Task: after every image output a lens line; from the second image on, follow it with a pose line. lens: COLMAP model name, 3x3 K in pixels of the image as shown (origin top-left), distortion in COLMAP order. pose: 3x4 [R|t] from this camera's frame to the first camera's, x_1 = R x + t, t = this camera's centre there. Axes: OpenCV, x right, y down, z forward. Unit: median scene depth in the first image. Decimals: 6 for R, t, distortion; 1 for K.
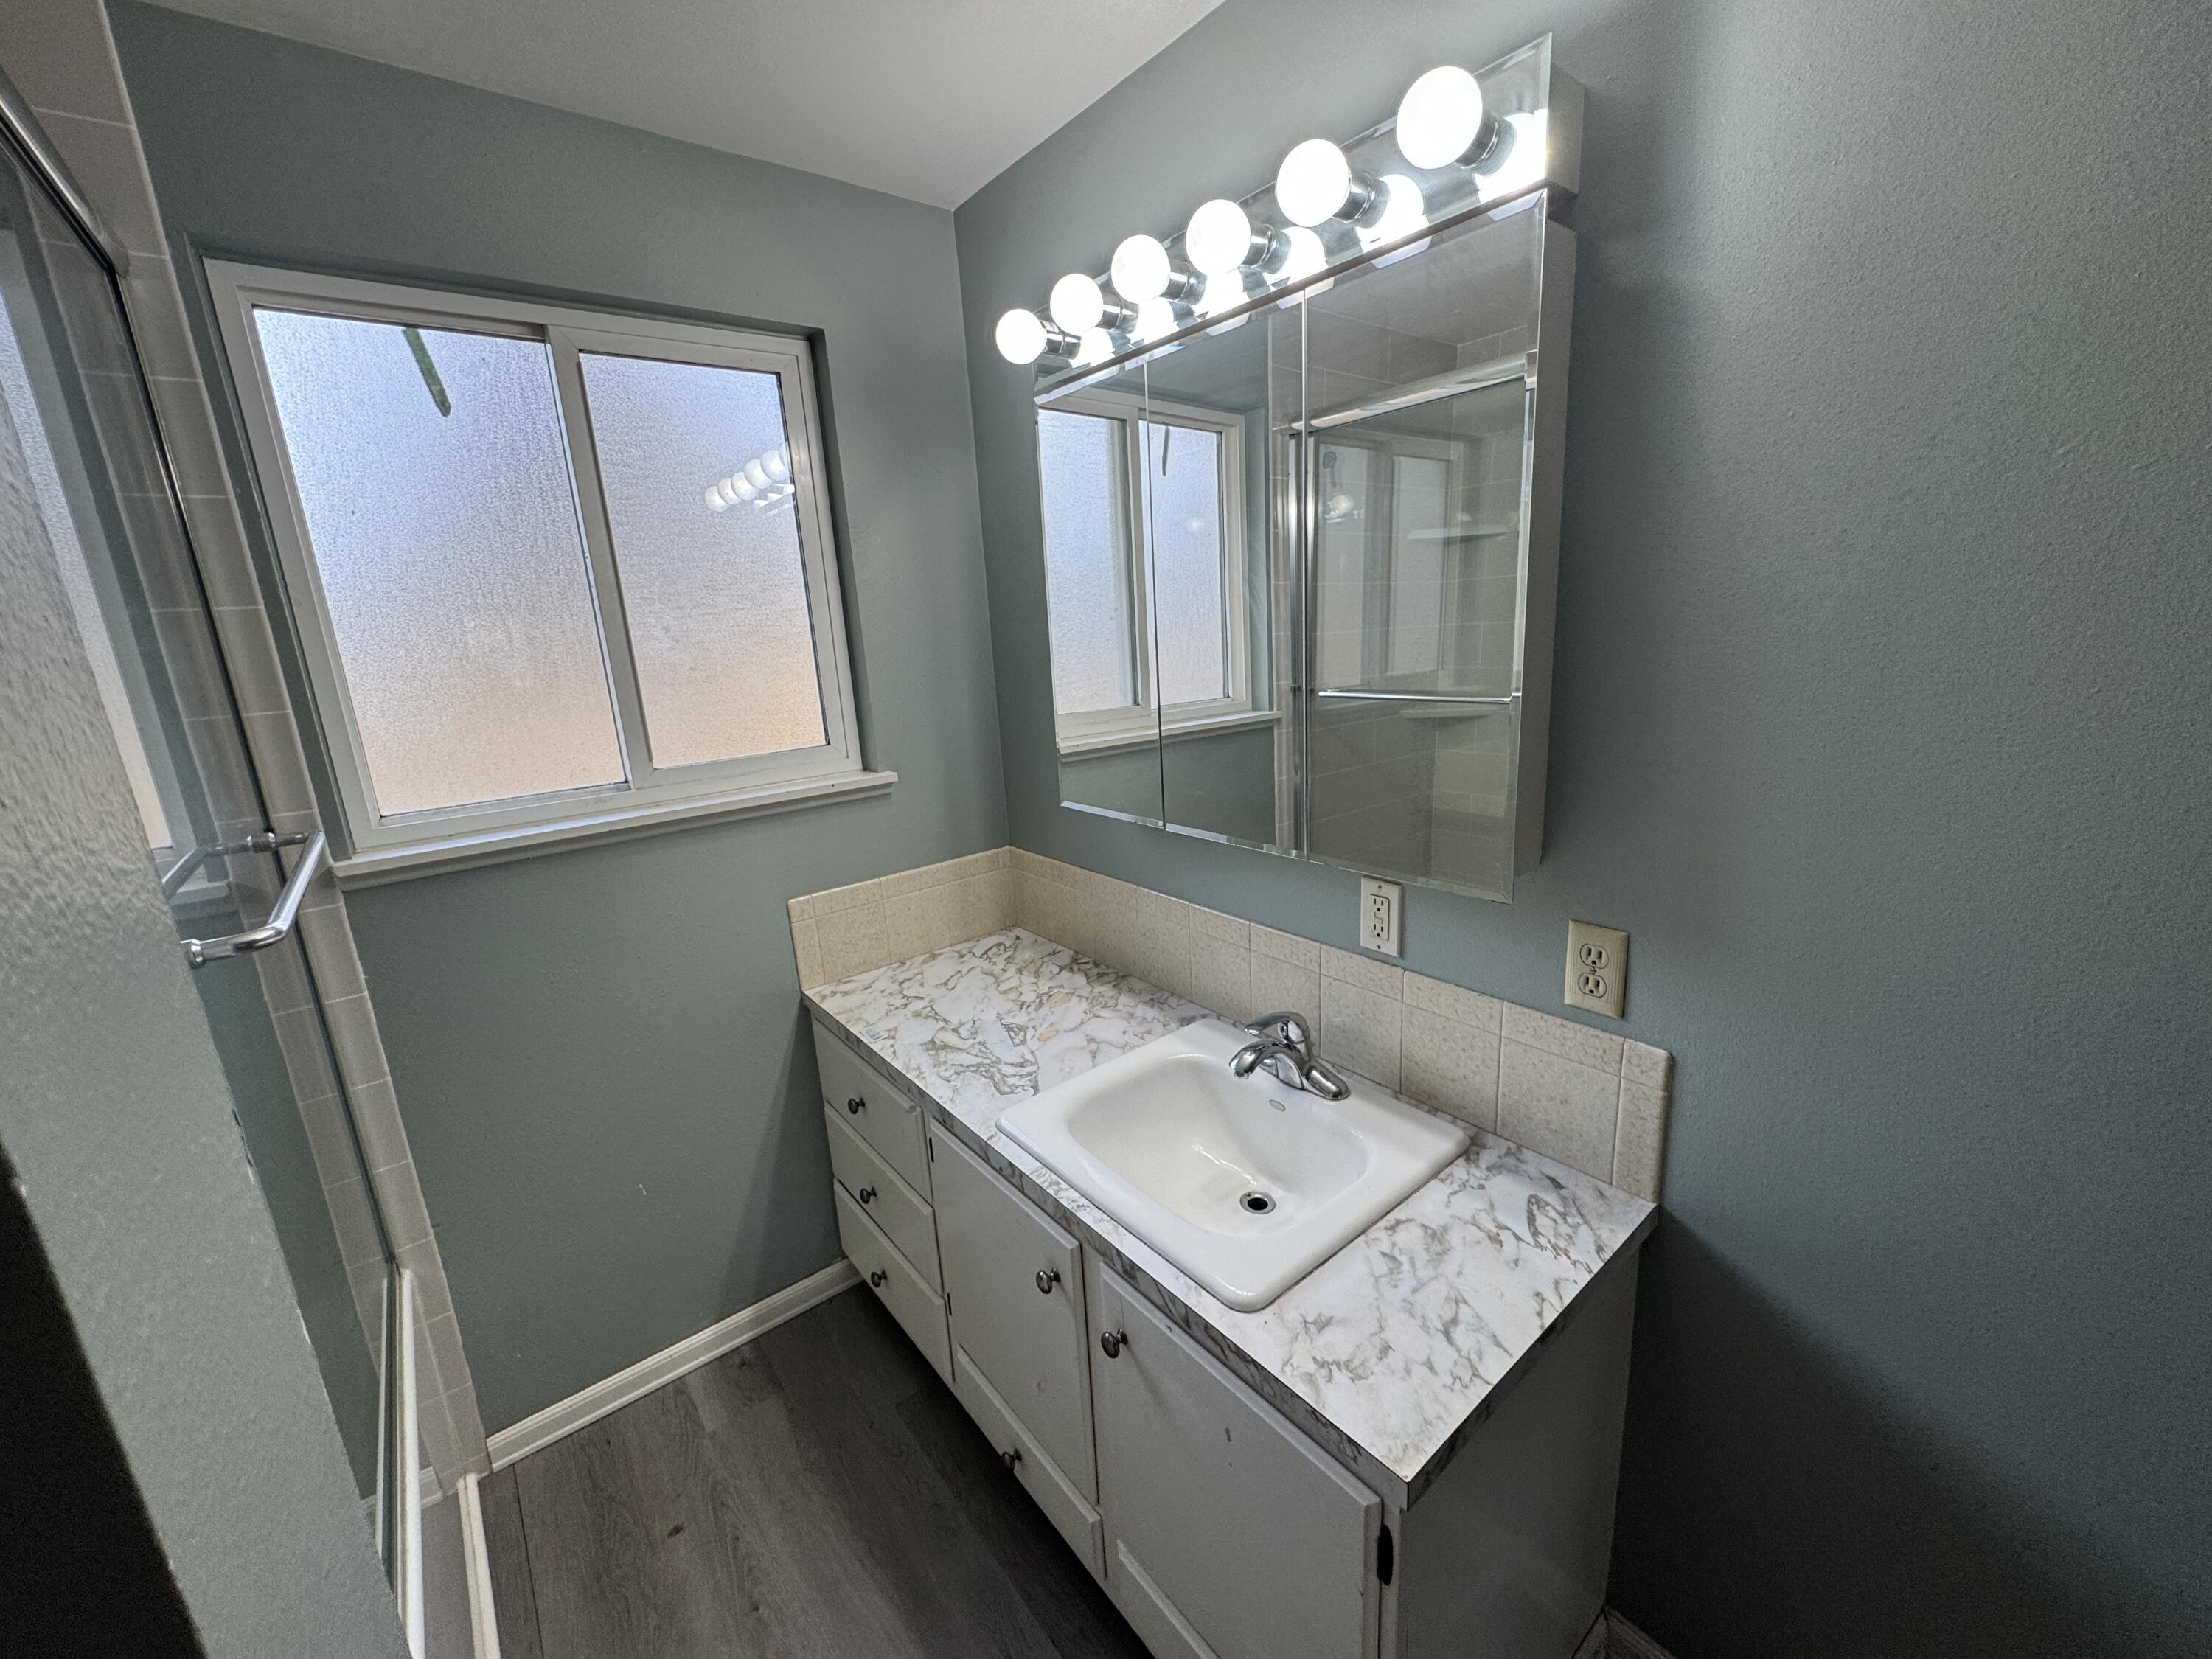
lens RADIAL K [[879.2, 0, 1109.0], [0, 879.2, 825.7], [0, 0, 1]] dist [-0.001515, 0.000347]
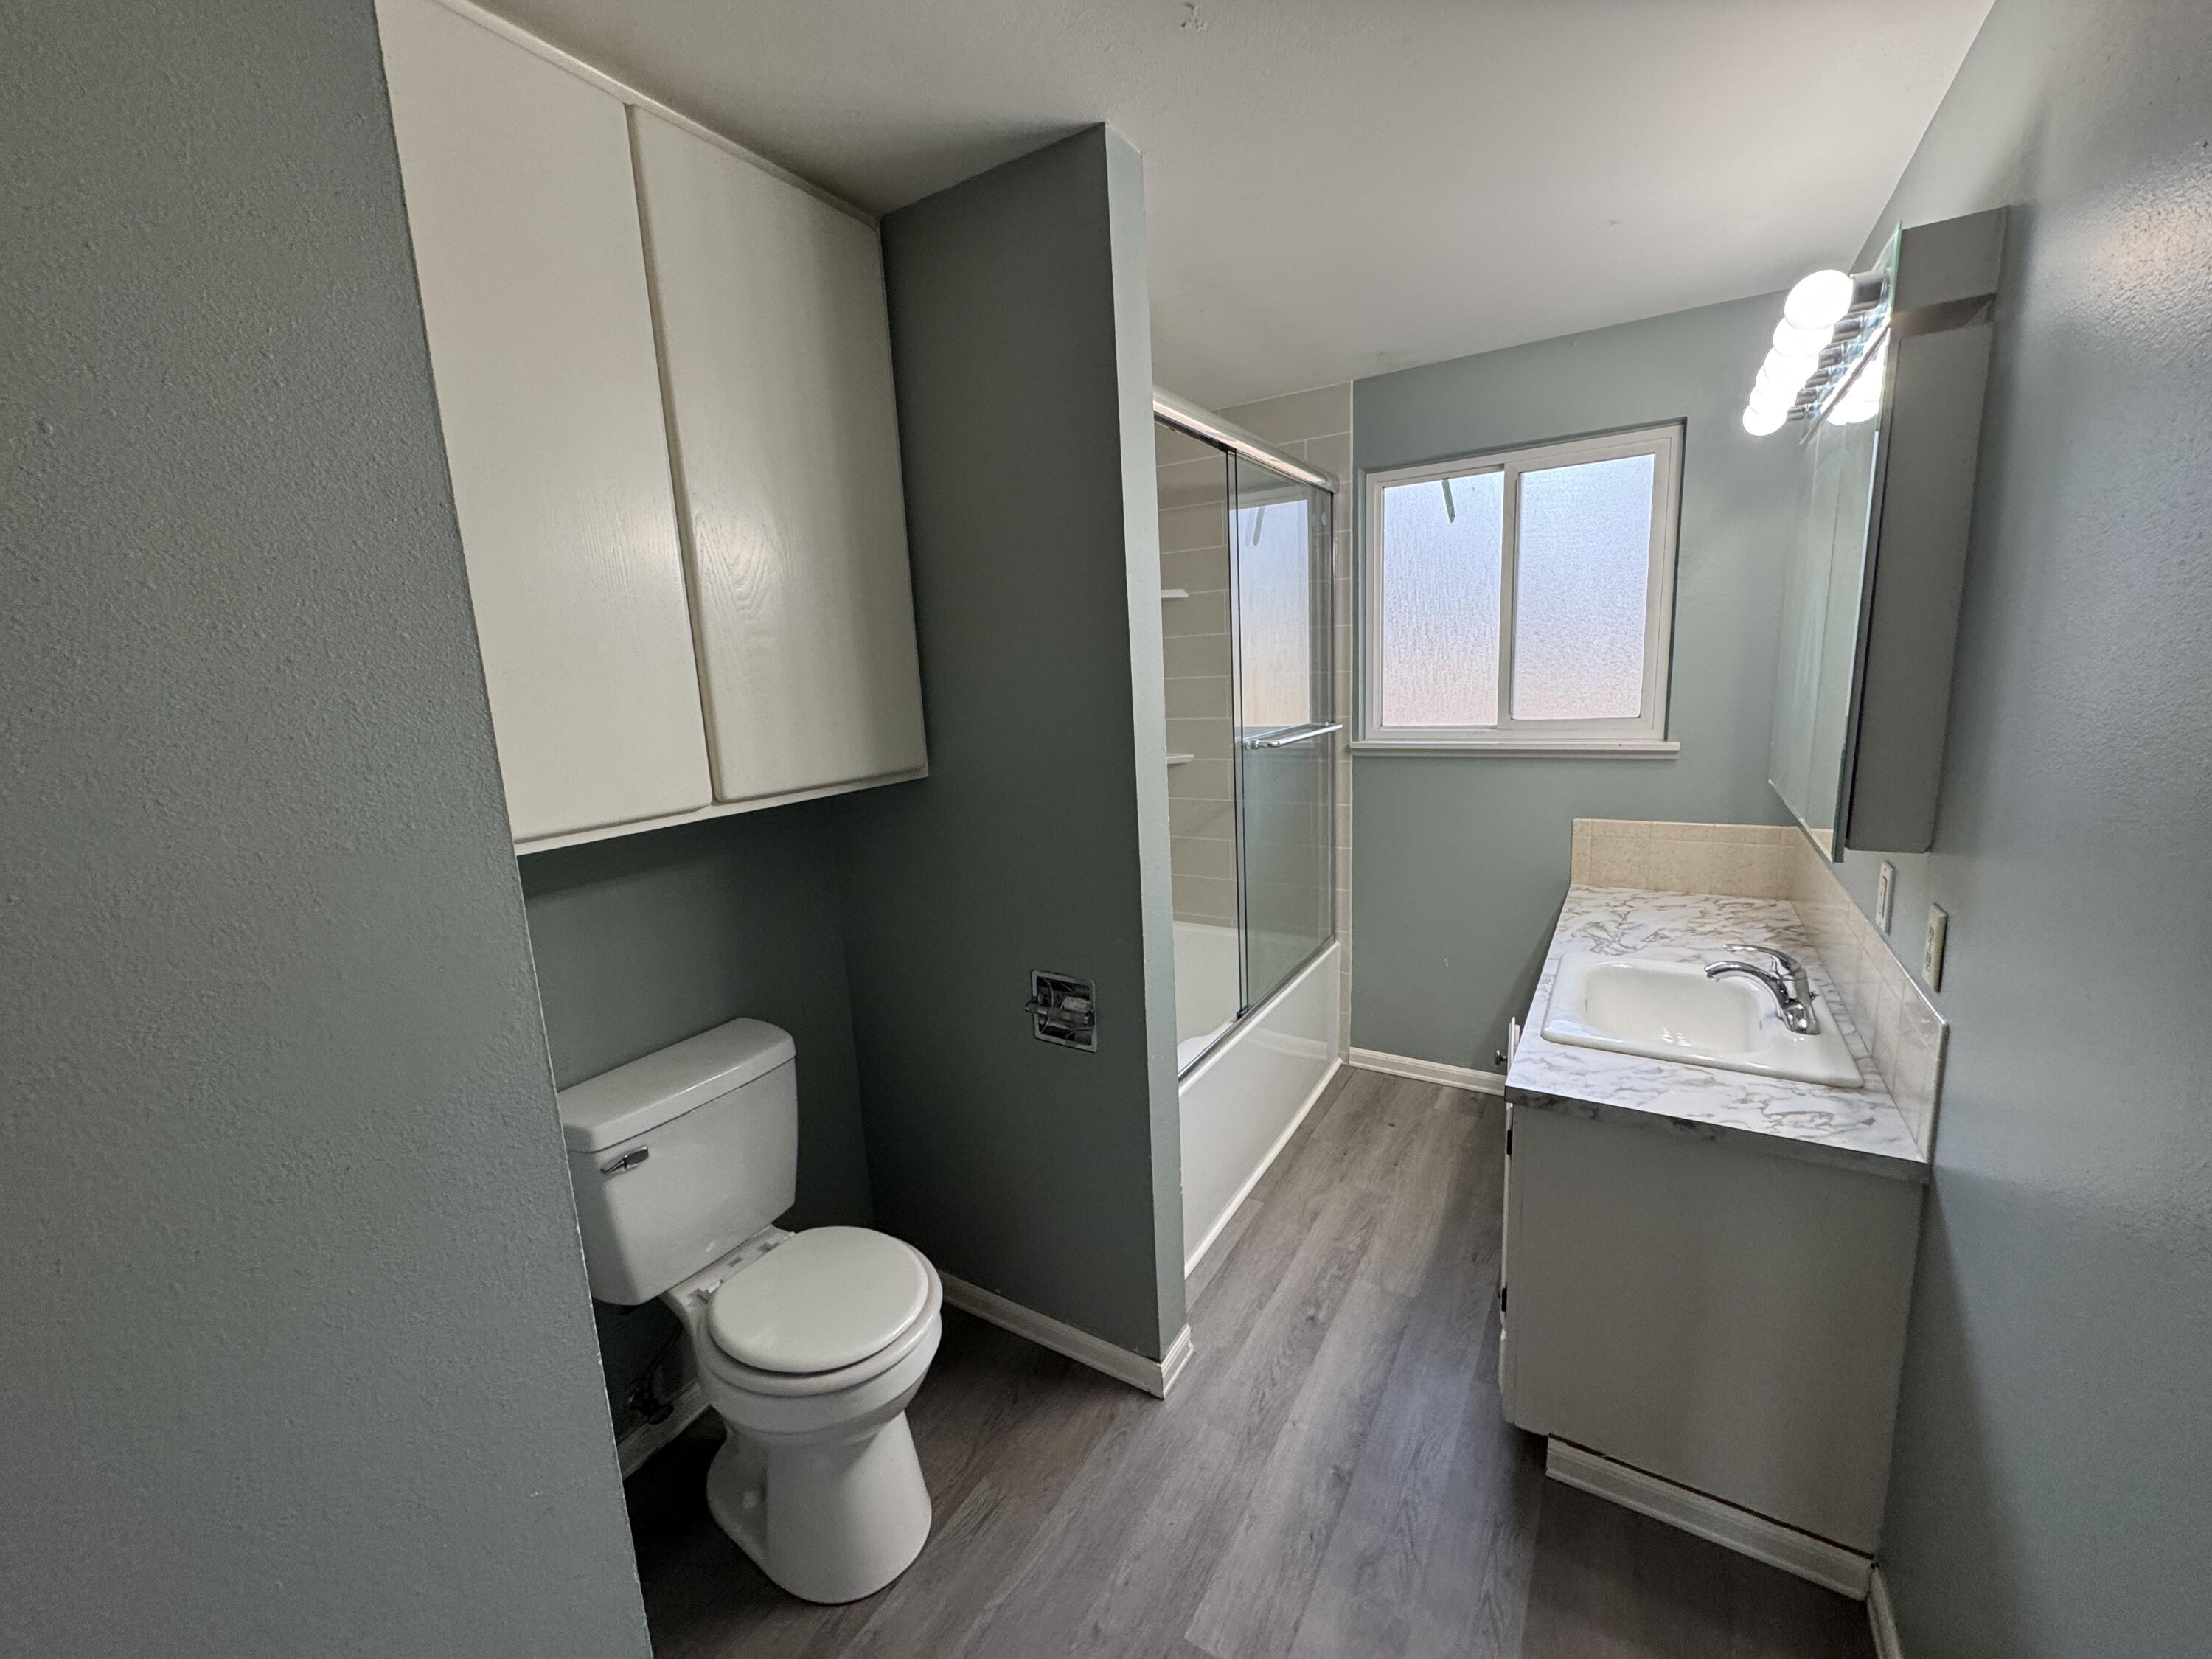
lens RADIAL K [[879.2, 0, 1109.0], [0, 879.2, 825.7], [0, 0, 1]] dist [-0.001515, 0.000347]
pose [[0.344763, 0.207889, -0.915380, 0.797919], [-0.190706, 0.970343, 0.148545, 0.030130], [0.919114, 0.123356, 0.374184, -0.288817]]
